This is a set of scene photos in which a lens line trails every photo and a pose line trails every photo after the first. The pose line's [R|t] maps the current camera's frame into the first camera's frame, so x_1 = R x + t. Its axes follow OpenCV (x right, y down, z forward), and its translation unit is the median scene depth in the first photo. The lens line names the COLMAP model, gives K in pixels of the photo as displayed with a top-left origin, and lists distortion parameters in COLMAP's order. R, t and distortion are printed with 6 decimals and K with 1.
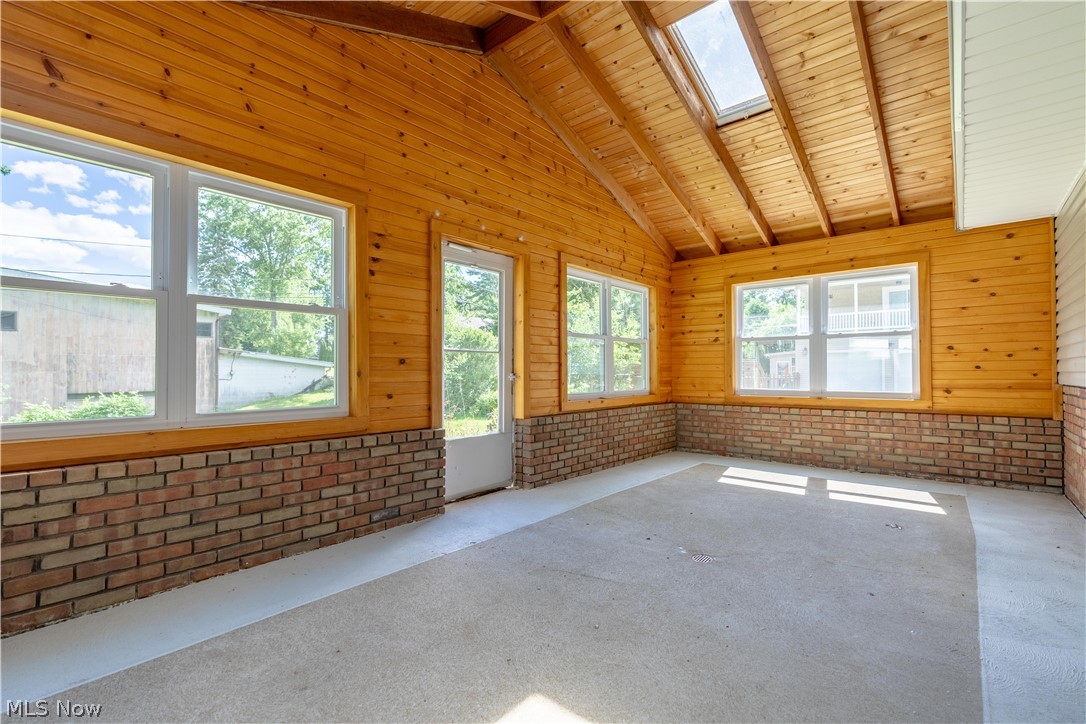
lens RADIAL K [[487.8, 0, 551.2], [0, 487.8, 363.3], [0, 0, 1]] dist [-0.004766, 0.002244]
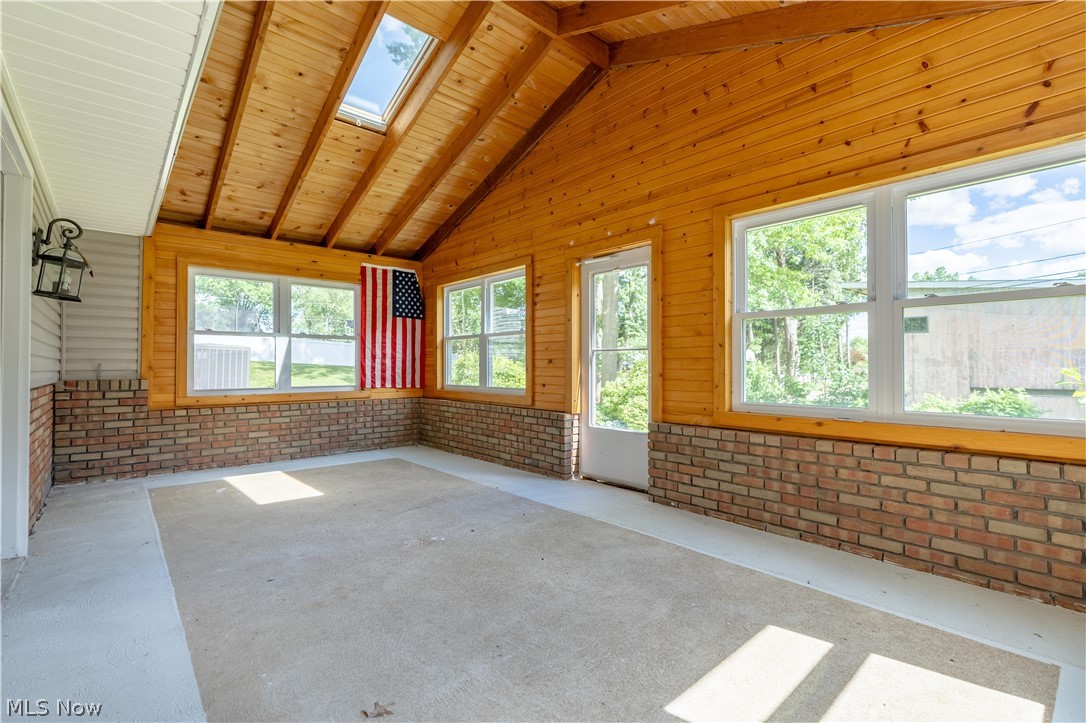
lens RADIAL K [[487.8, 0, 537.3], [0, 487.8, 364.2], [0, 0, 1]] dist [-0.004766, 0.002244]
pose [[-0.146830, -0.002395, -0.989159, 0.844656], [0.015255, 0.999873, -0.004685, 0.008026], [0.989044, -0.015777, -0.146775, 0.903252]]
